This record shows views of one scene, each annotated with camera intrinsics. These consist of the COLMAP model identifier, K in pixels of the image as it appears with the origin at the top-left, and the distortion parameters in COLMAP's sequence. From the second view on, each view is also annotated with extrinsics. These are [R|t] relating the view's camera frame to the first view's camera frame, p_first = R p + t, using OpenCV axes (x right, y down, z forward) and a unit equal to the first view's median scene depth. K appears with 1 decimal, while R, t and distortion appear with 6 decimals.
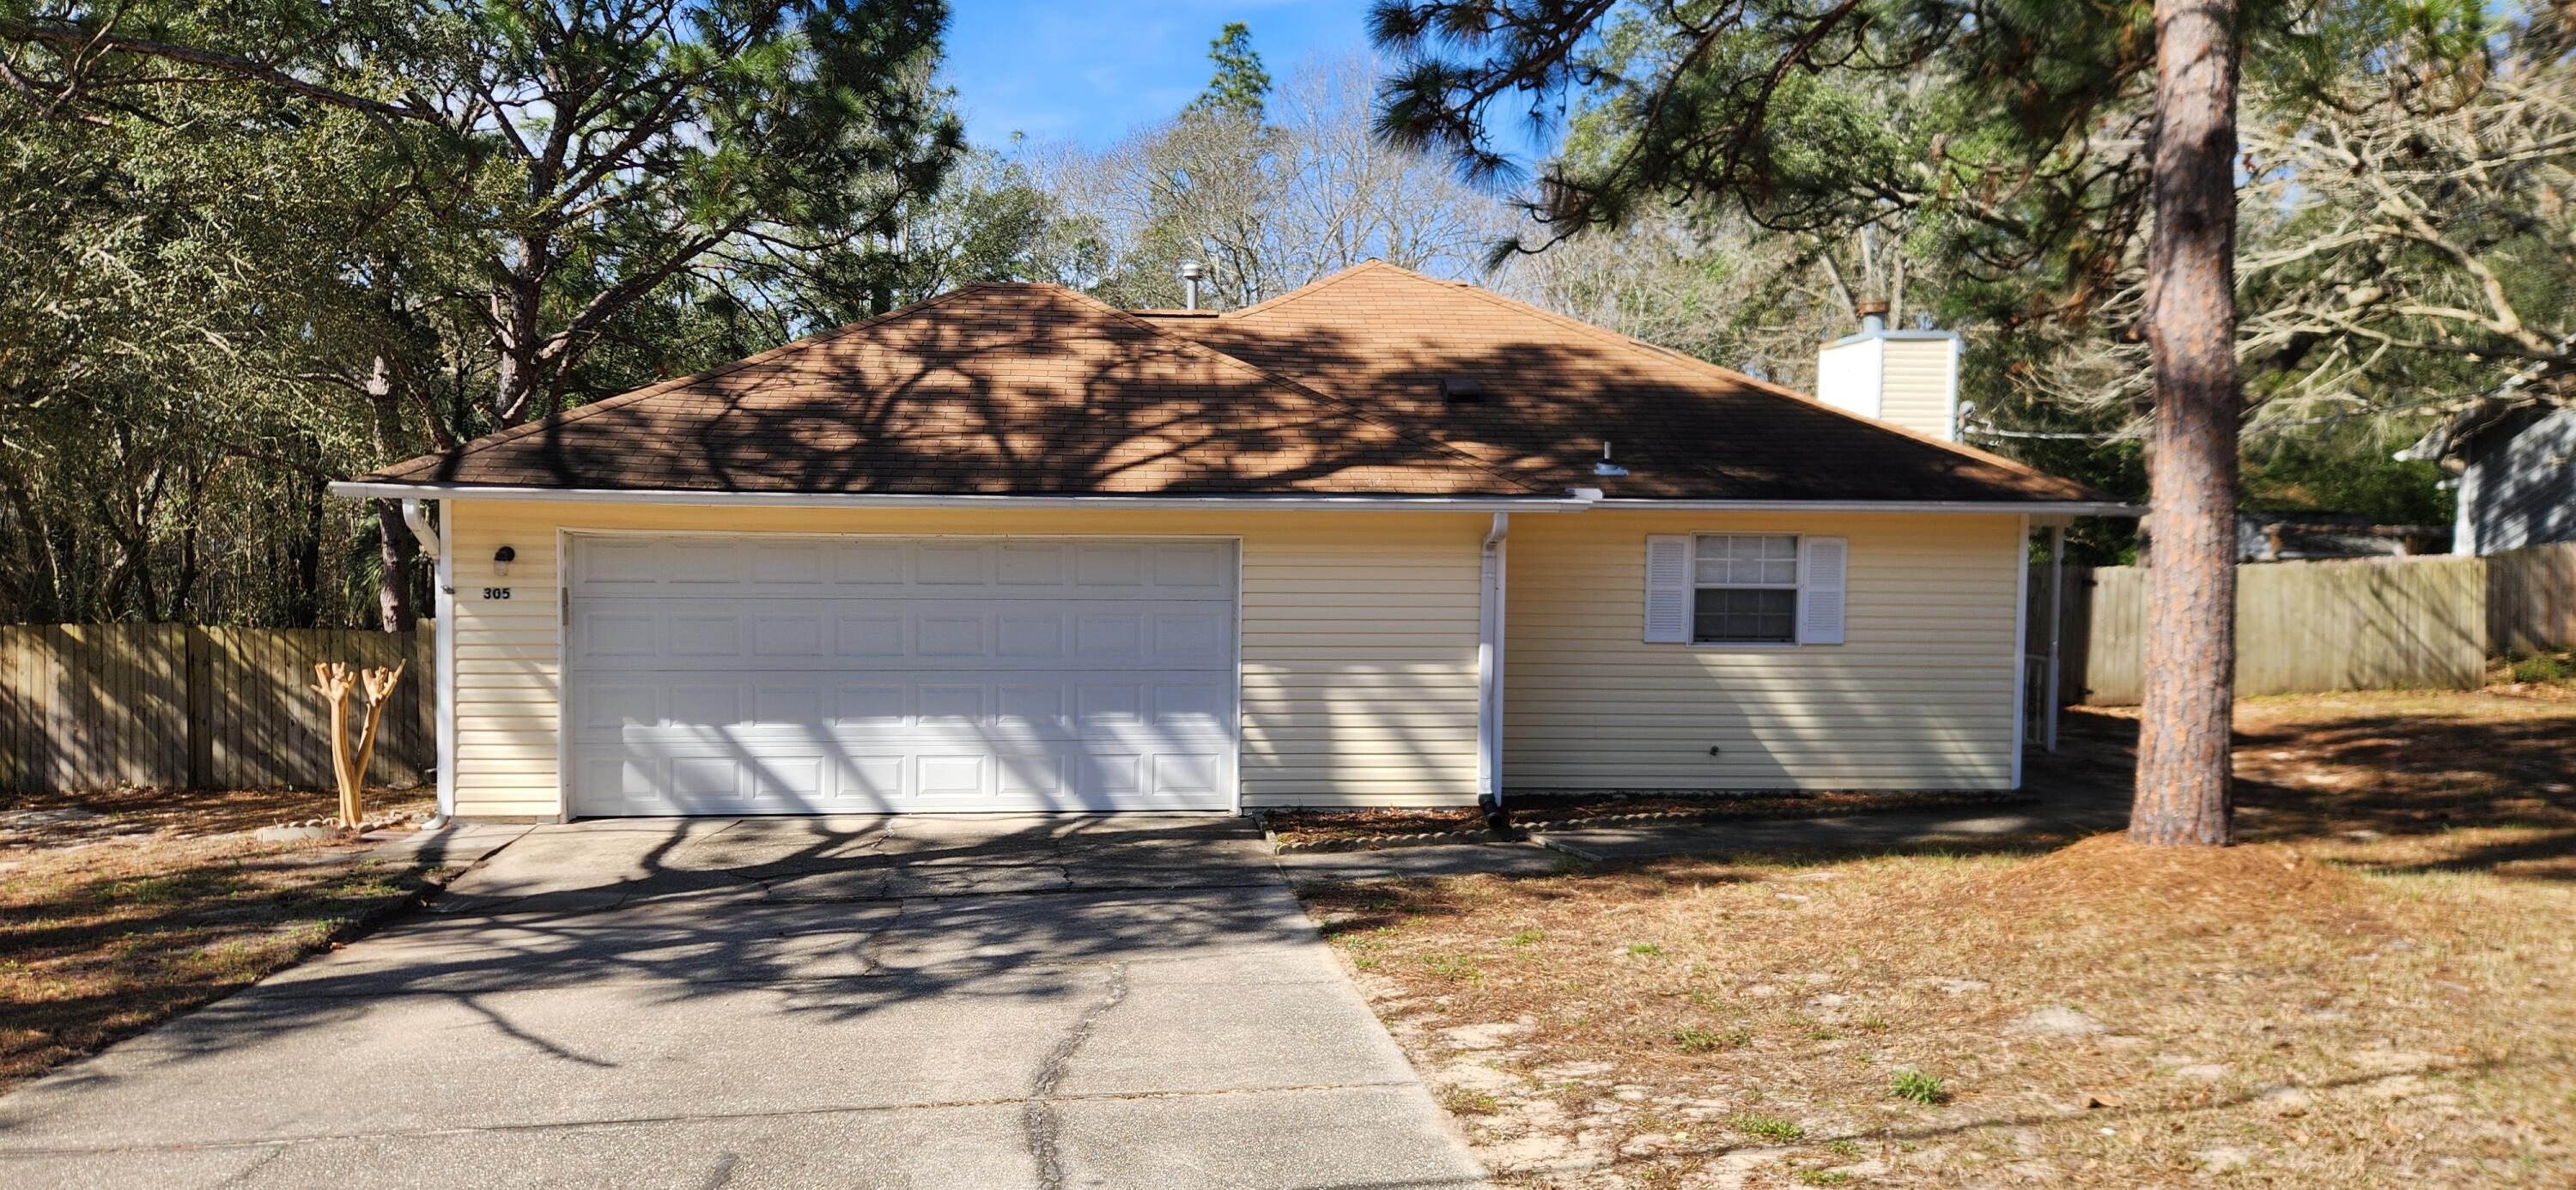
lens RADIAL K [[1772.0, 0, 1283.5], [0, 1772.0, 677.8], [0, 0, 1]] dist [0.096734, -0.095560]
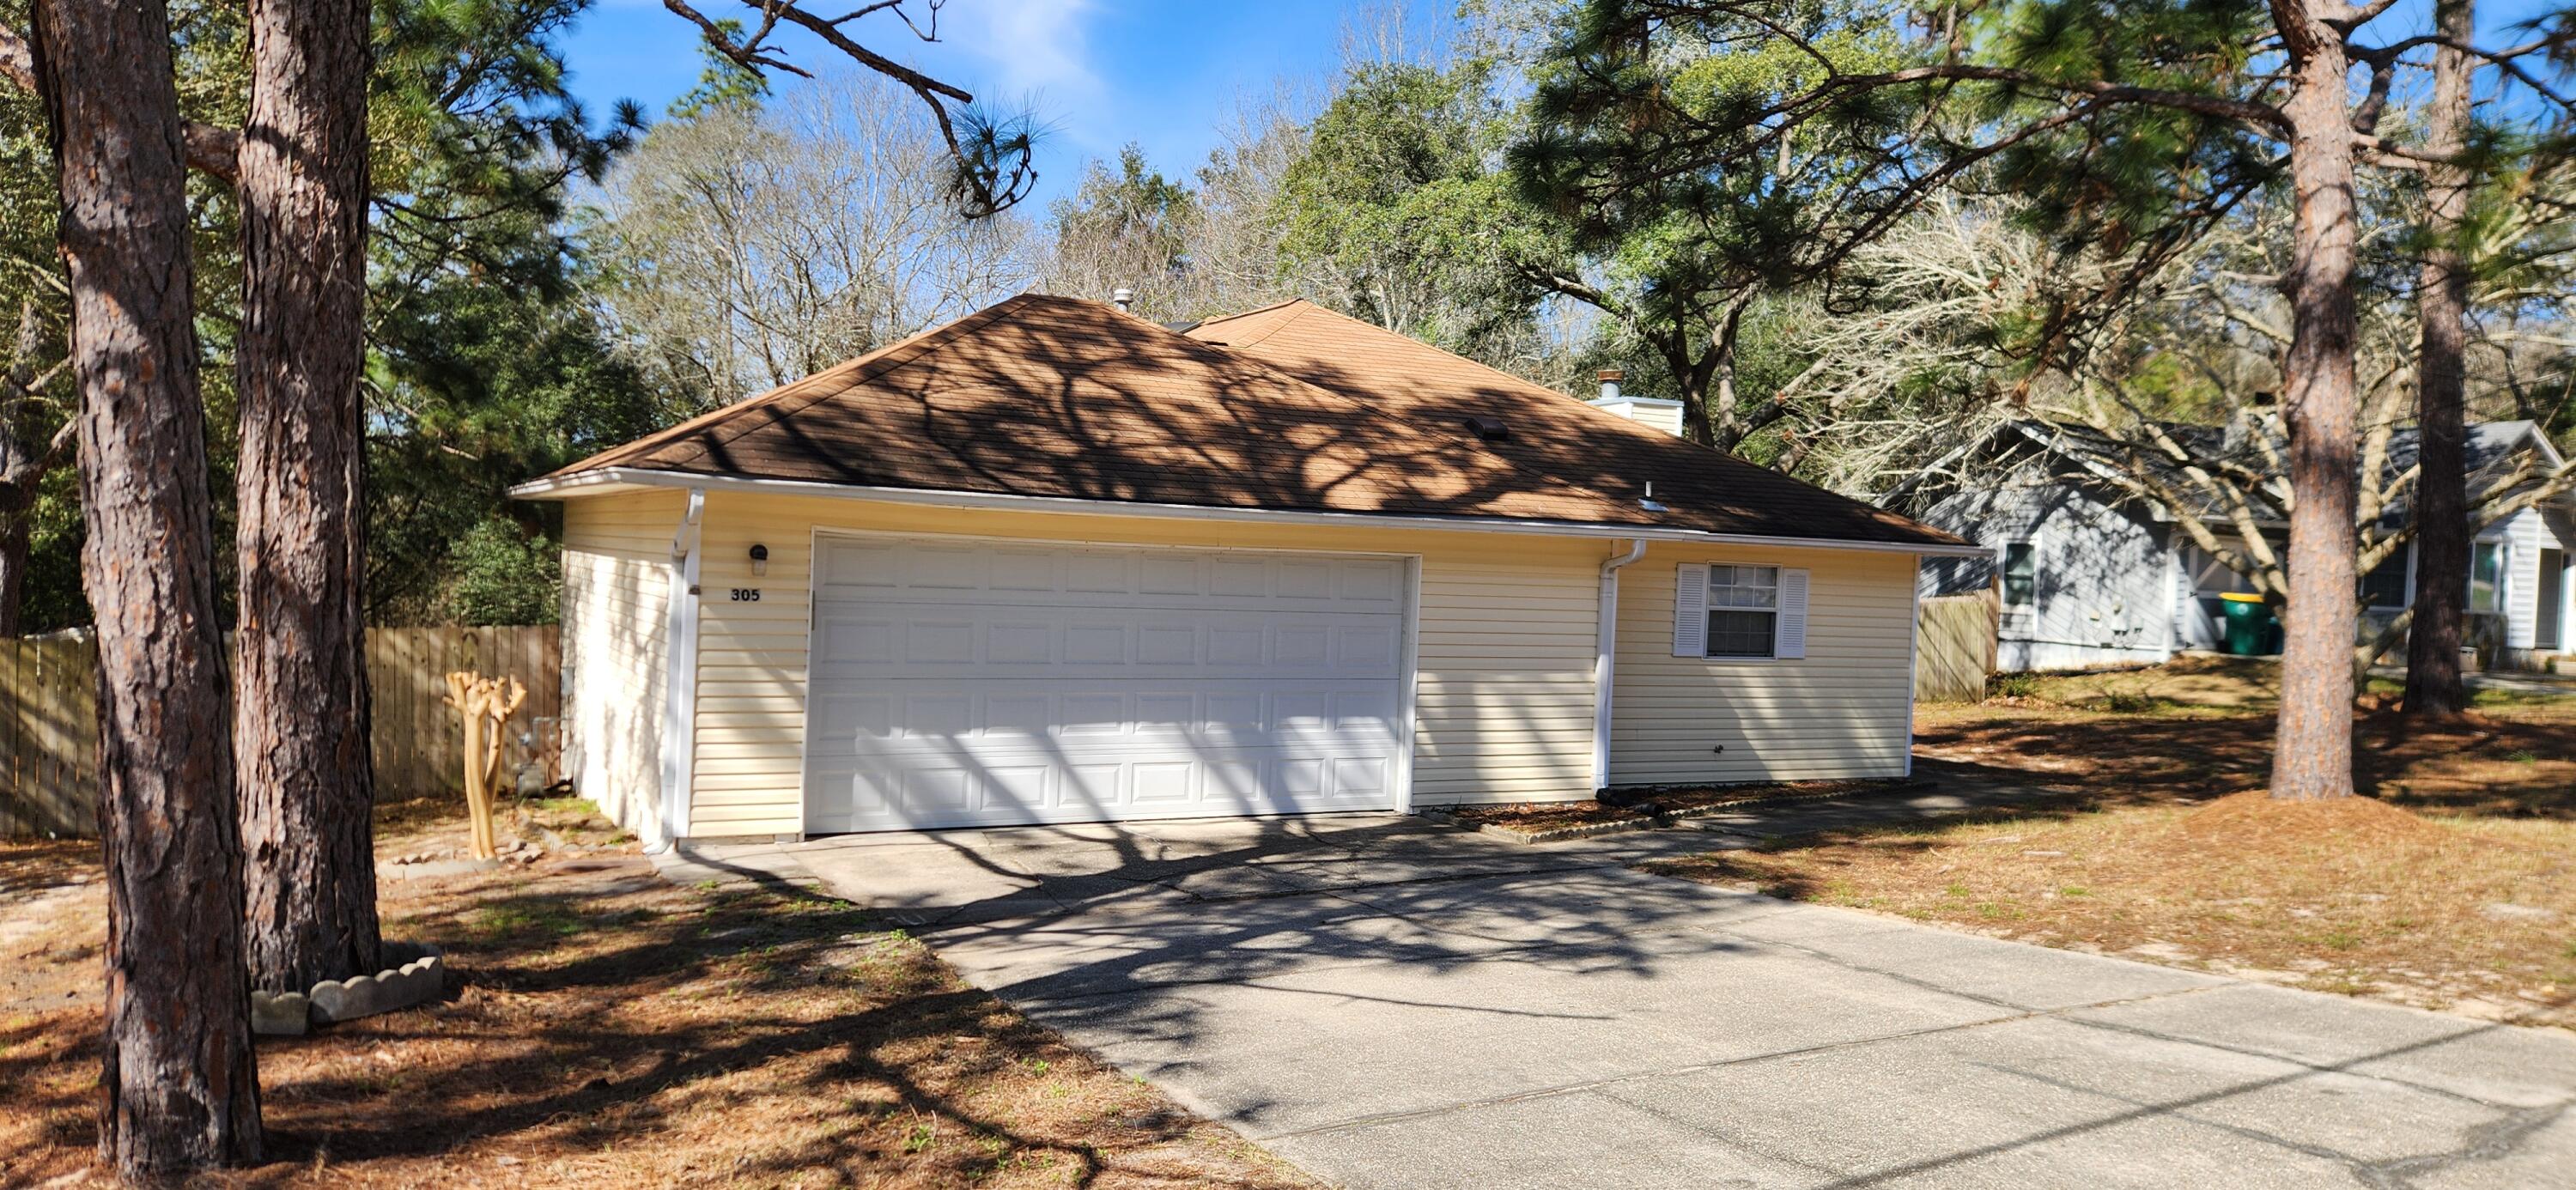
lens RADIAL K [[1772.0, 0, 1283.5], [0, 1772.0, 677.8], [0, 0, 1]] dist [0.096734, -0.095560]
pose [[0.920213, -0.000341, 0.391418, -0.519246], [0.007771, 0.999818, -0.017400, 0.013639], [-0.391341, 0.019054, 0.920048, 0.040078]]
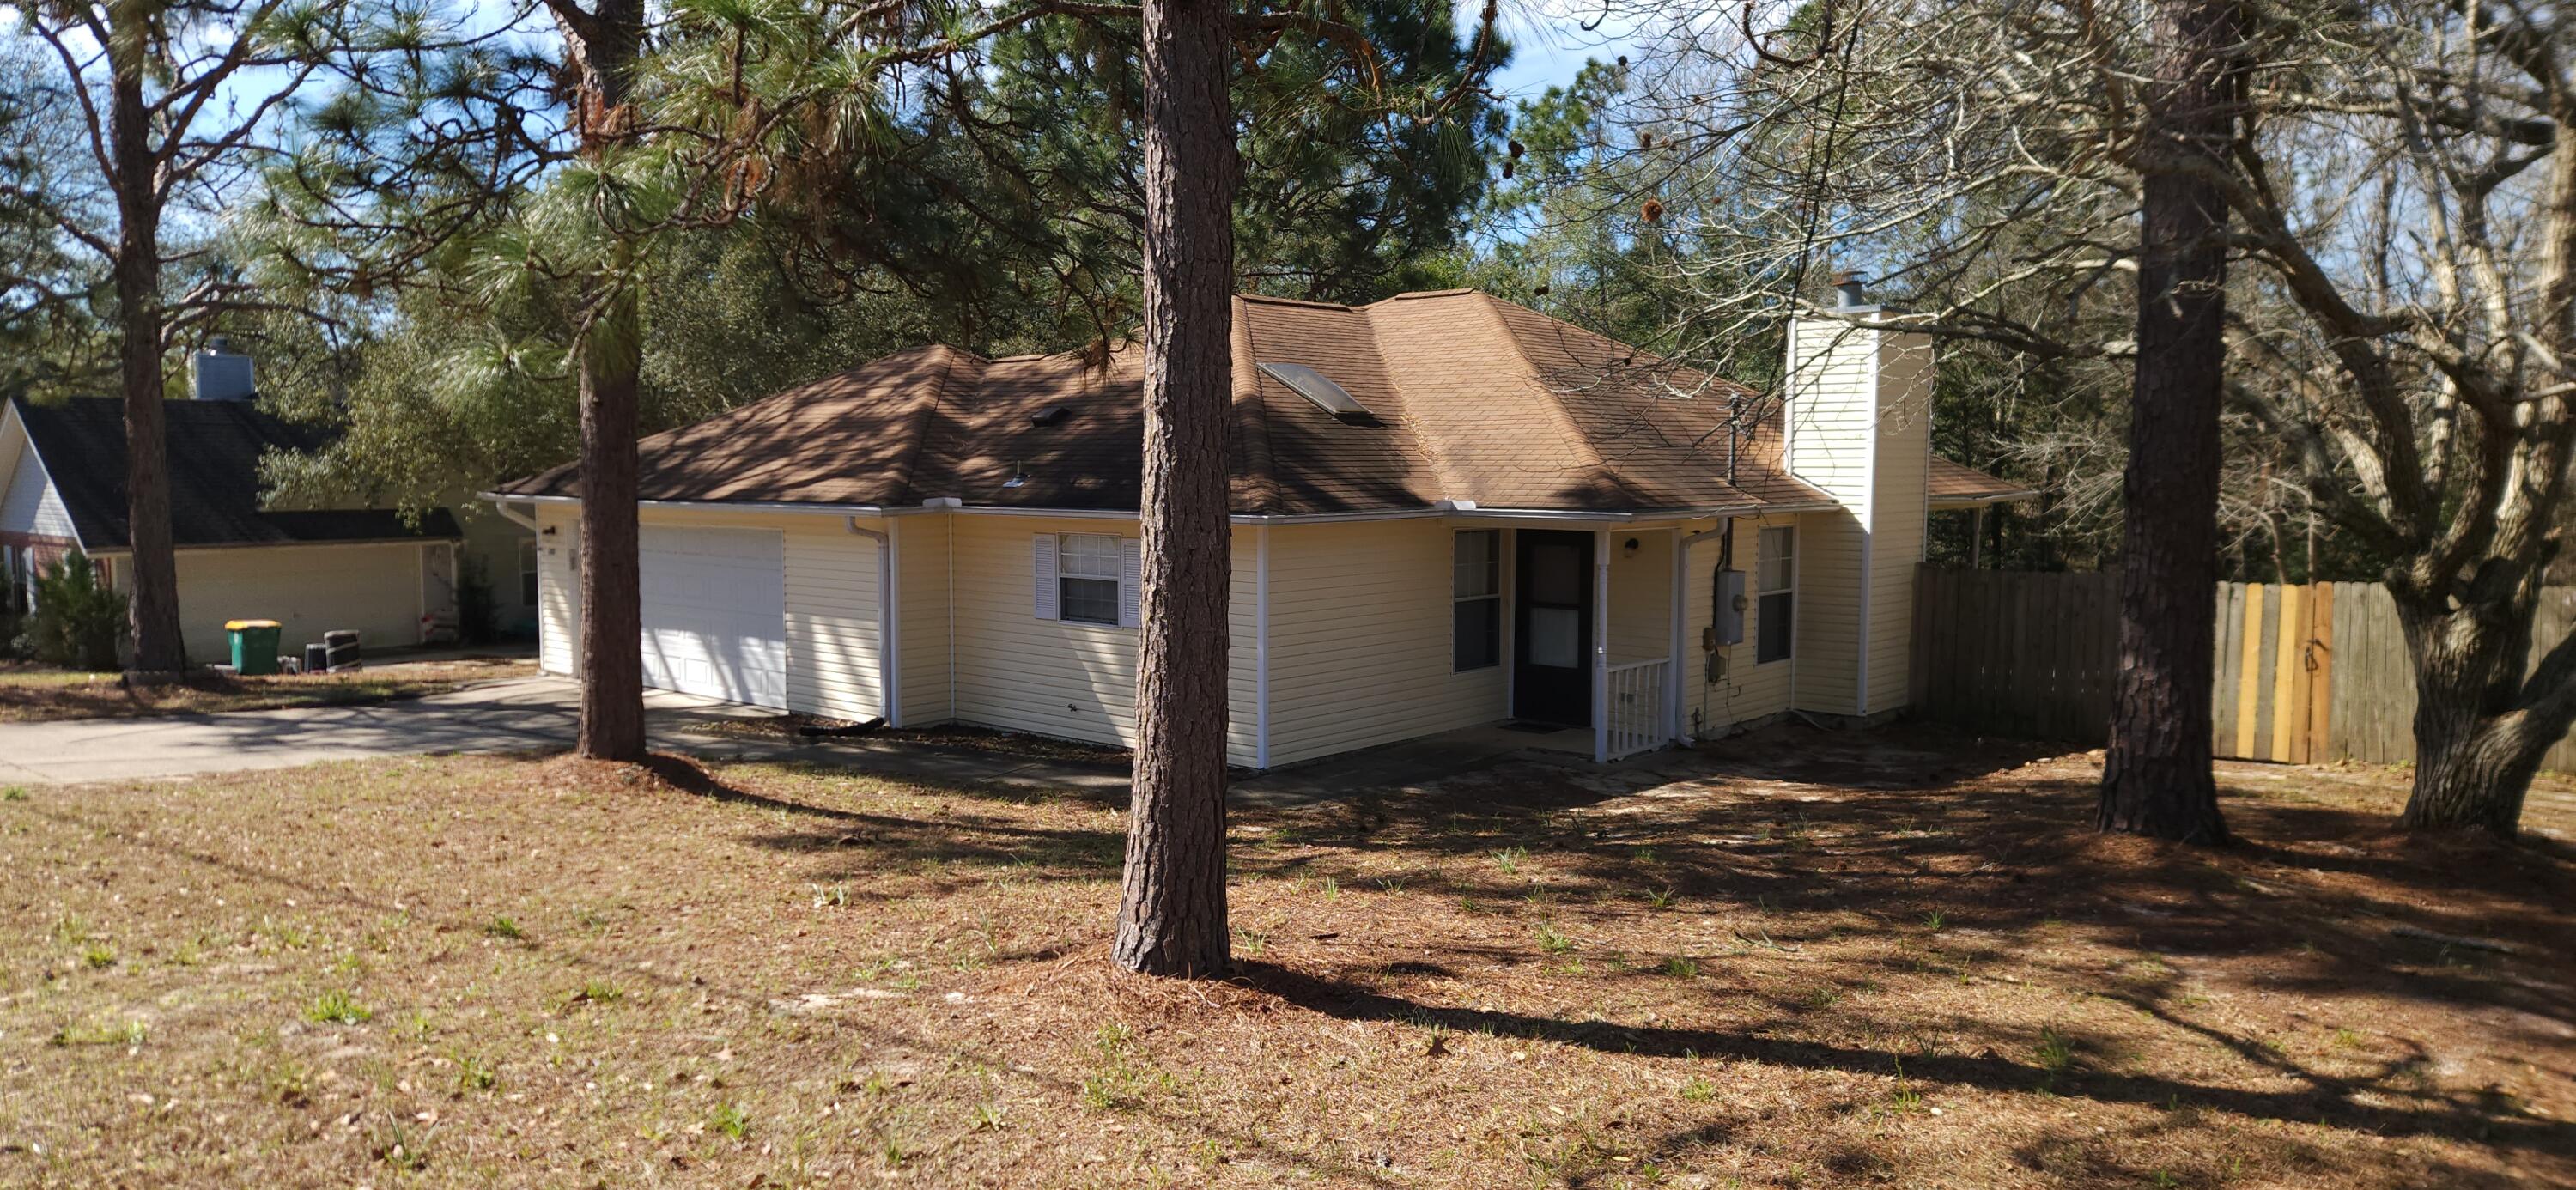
lens RADIAL K [[1818.4, 0, 1249.4], [0, 1818.4, 591.7], [0, 0, 1]] dist [0.101655, -0.103905]
pose [[0.658331, 0.048995, -0.751132, 1.389049], [-0.063774, 0.997922, 0.009198, -0.064695], [0.750022, 0.041847, 0.660087, 0.270584]]
